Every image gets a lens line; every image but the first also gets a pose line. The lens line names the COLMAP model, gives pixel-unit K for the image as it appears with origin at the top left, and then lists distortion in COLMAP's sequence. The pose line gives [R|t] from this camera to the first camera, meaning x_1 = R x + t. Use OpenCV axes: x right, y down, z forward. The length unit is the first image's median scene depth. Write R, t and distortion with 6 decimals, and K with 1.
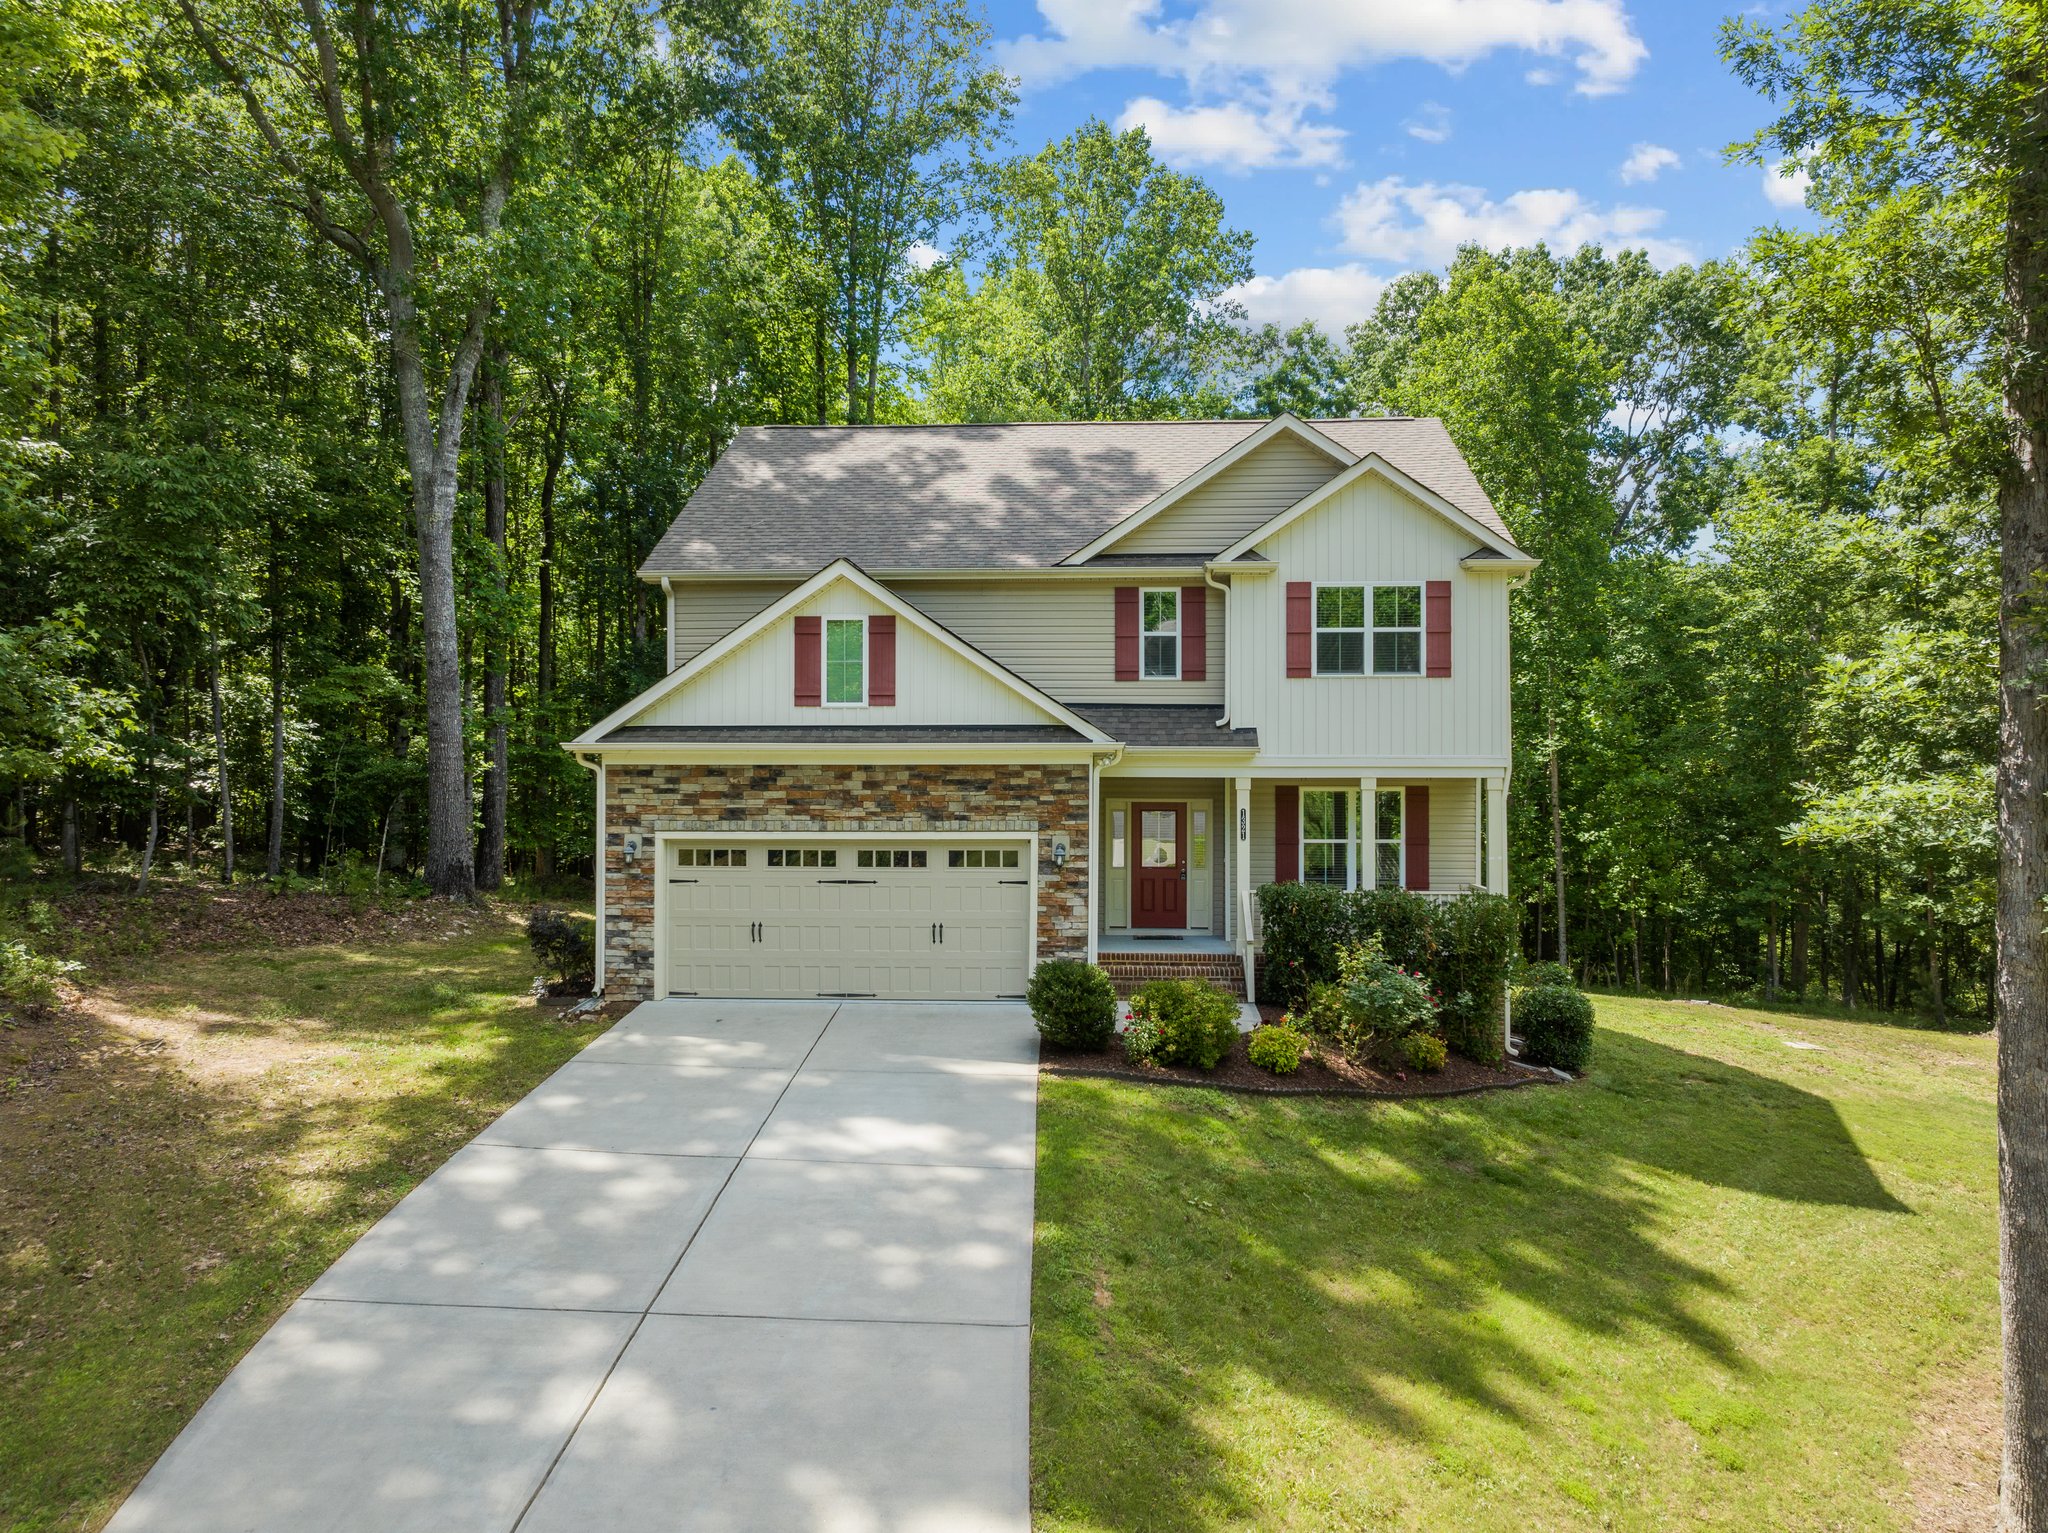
lens RADIAL K [[1429.6, 0, 1039.8], [0, 1429.6, 751.1], [0, 0, 1]] dist [-0.037579, 0.000500]
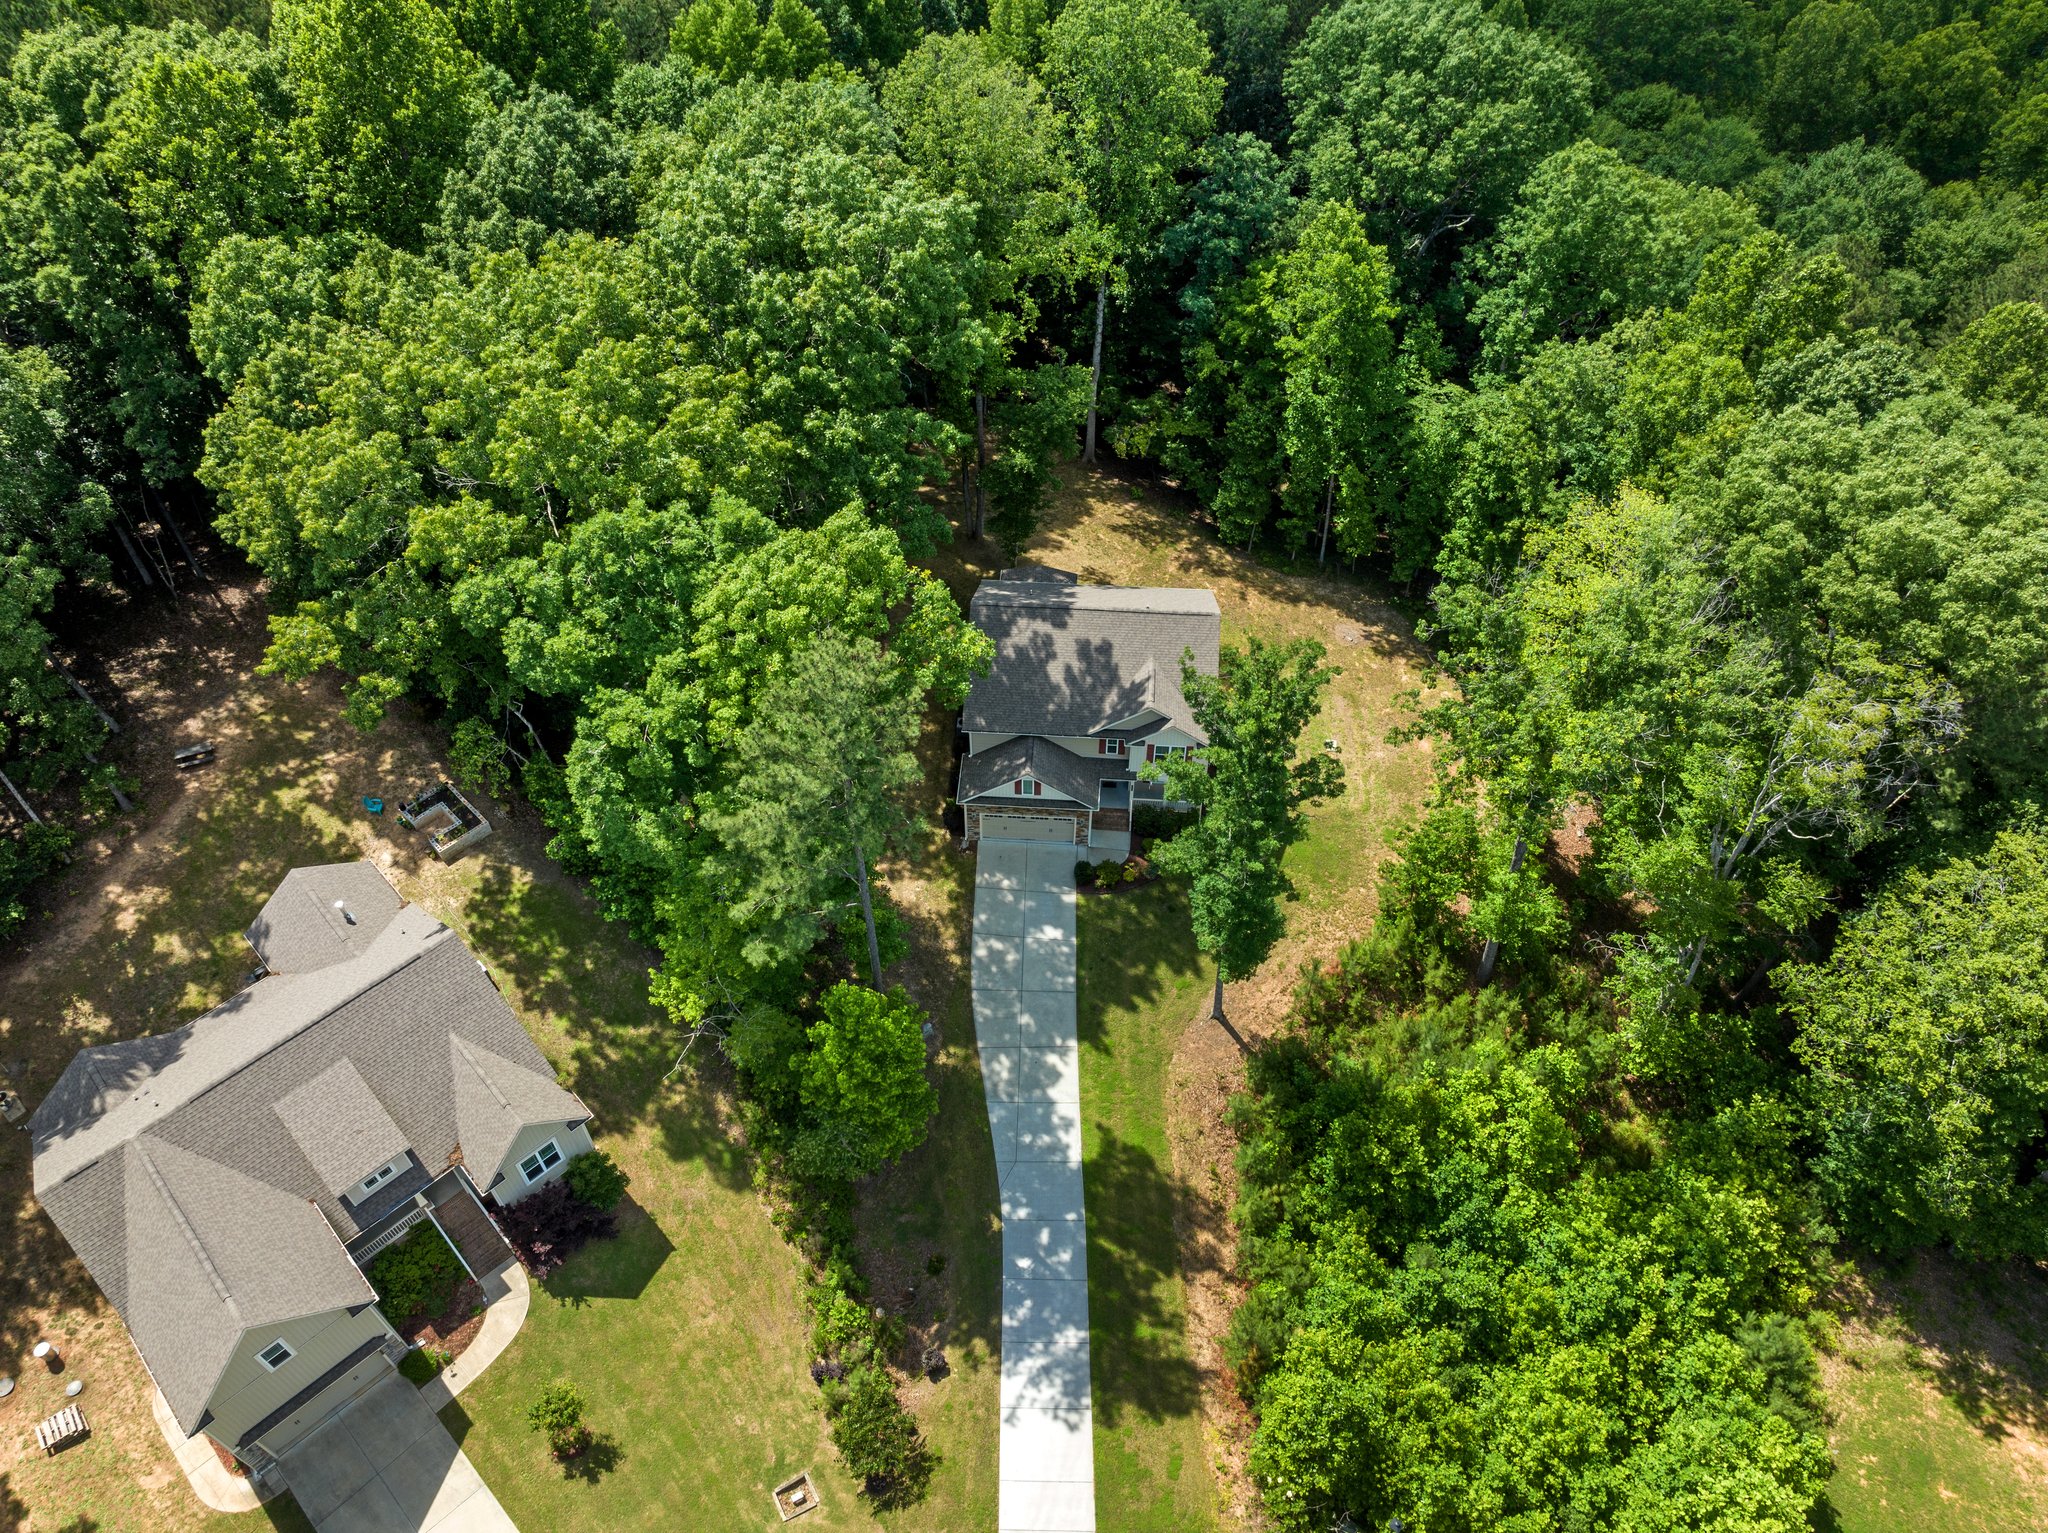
lens RADIAL K [[1429.6, 0, 1026.1], [0, 1429.6, 747.2], [0, 0, 1]] dist [-0.037579, 0.000500]
pose [[0.999929, 0.011943, 0.000252, -0.141144], [-0.007536, 0.614317, 0.789023, -3.139628], [0.009269, -0.788969, 0.614363, -1.272707]]
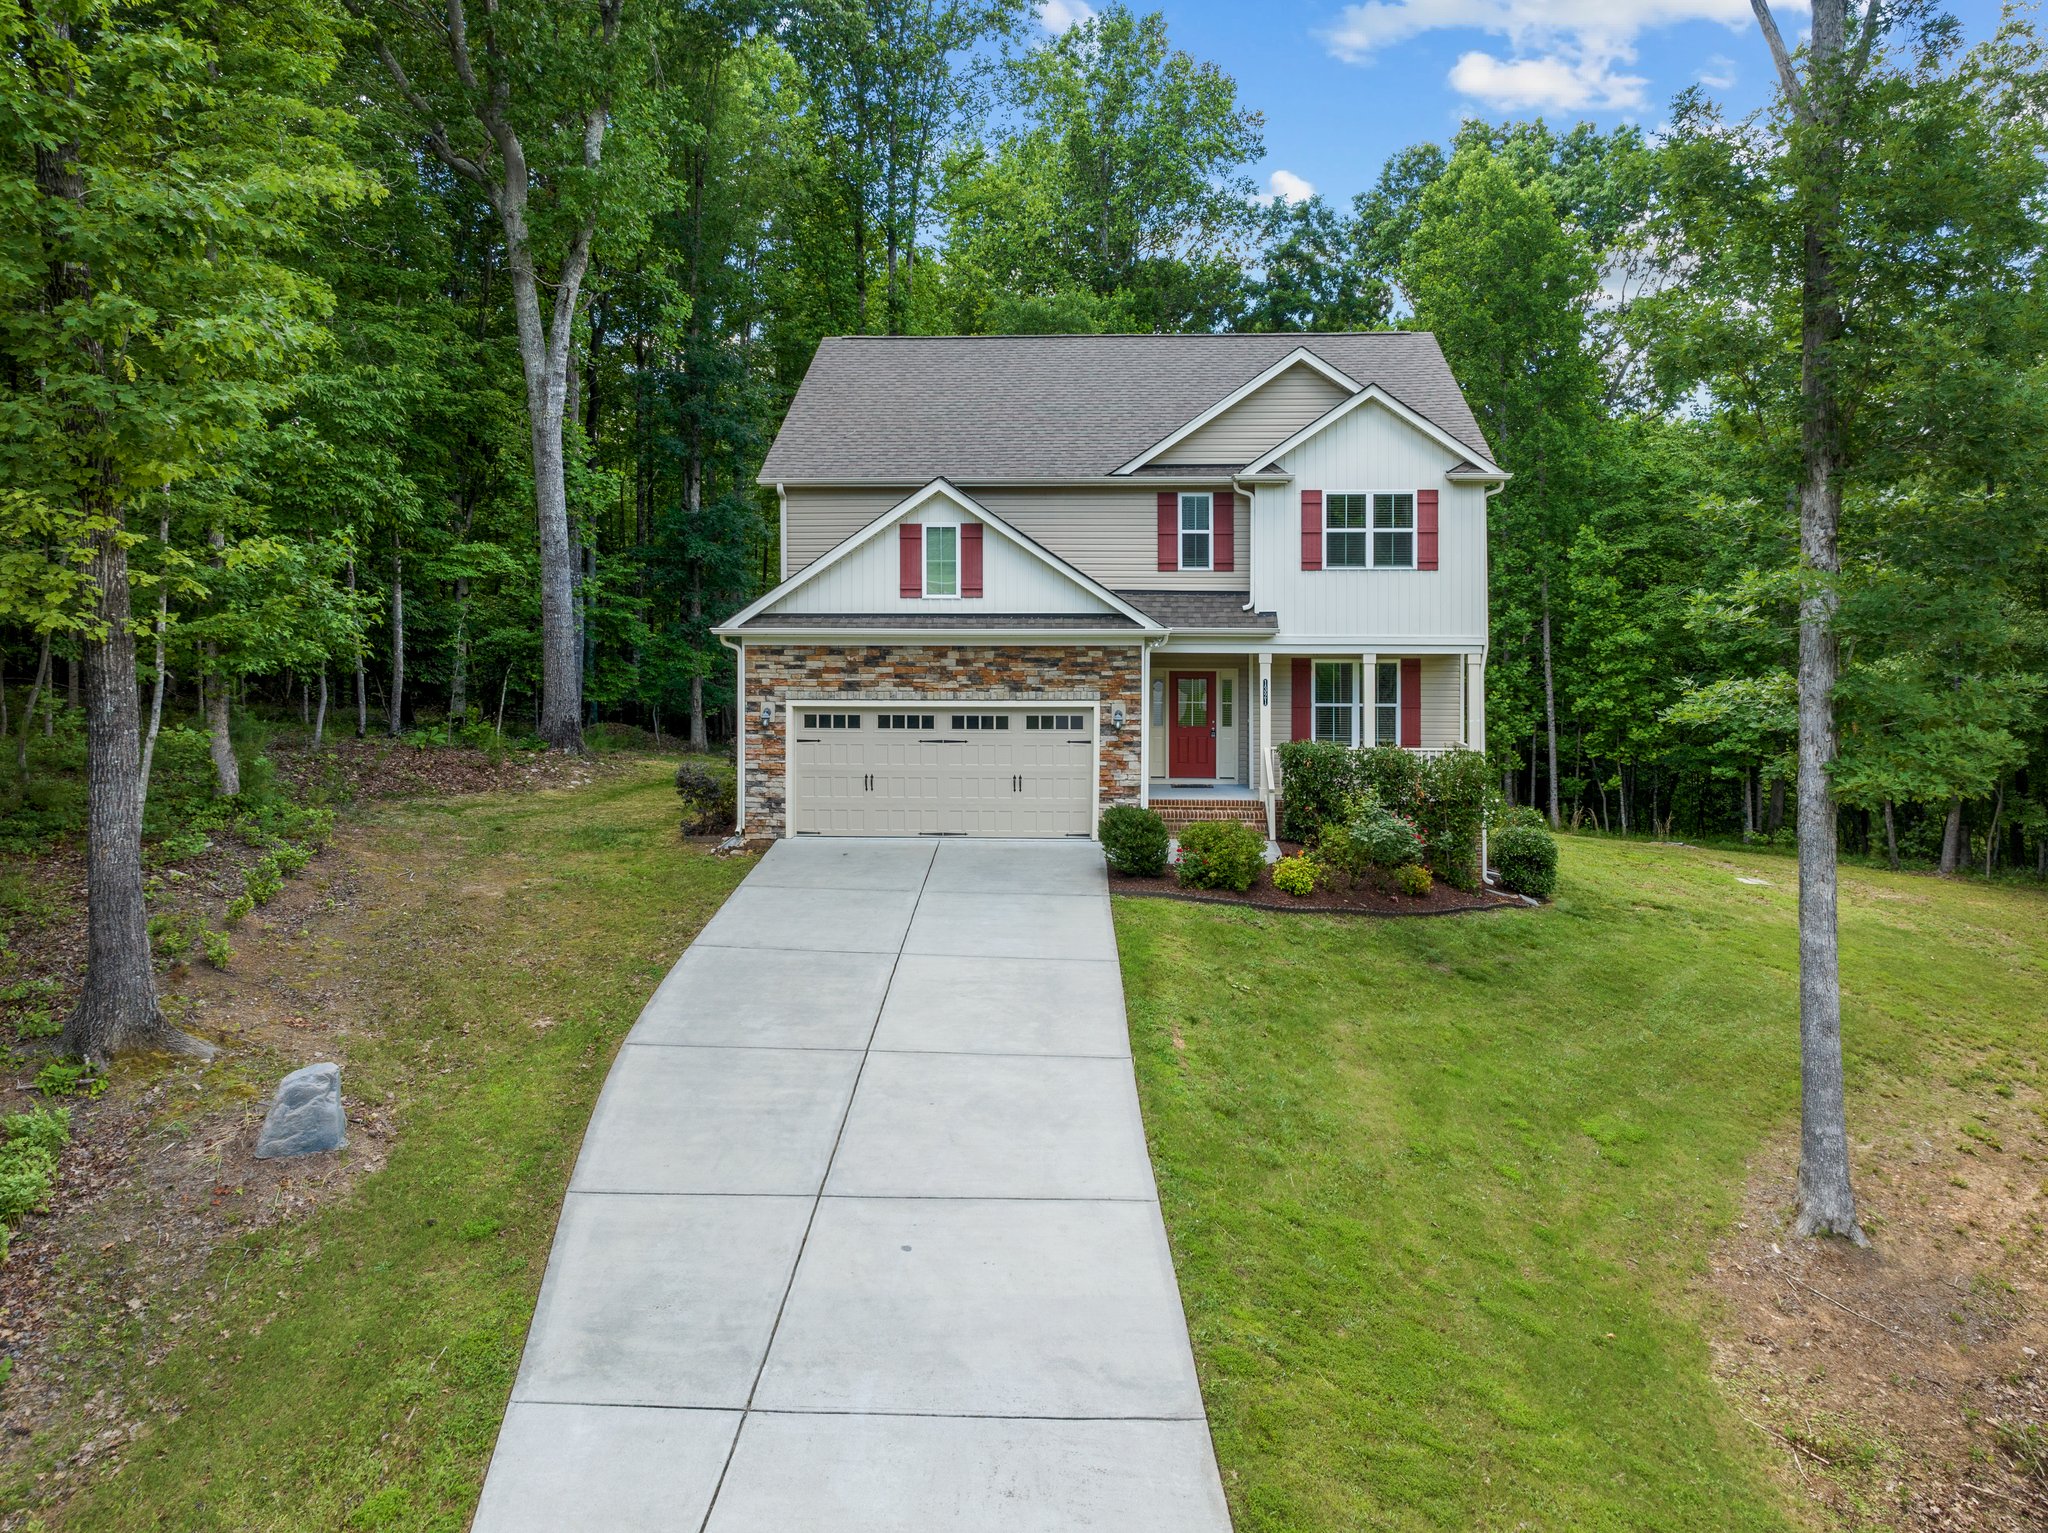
lens RADIAL K [[1481.9, 0, 1032.8], [0, 1481.9, 590.8], [0, 0, 1]] dist [-0.040431, -0.003312]
pose [[0.999999, -0.000043, -0.001683, -0.055438], [0.000050, 0.999992, 0.004072, -0.042235], [0.001683, -0.004072, 0.999990, -0.266703]]
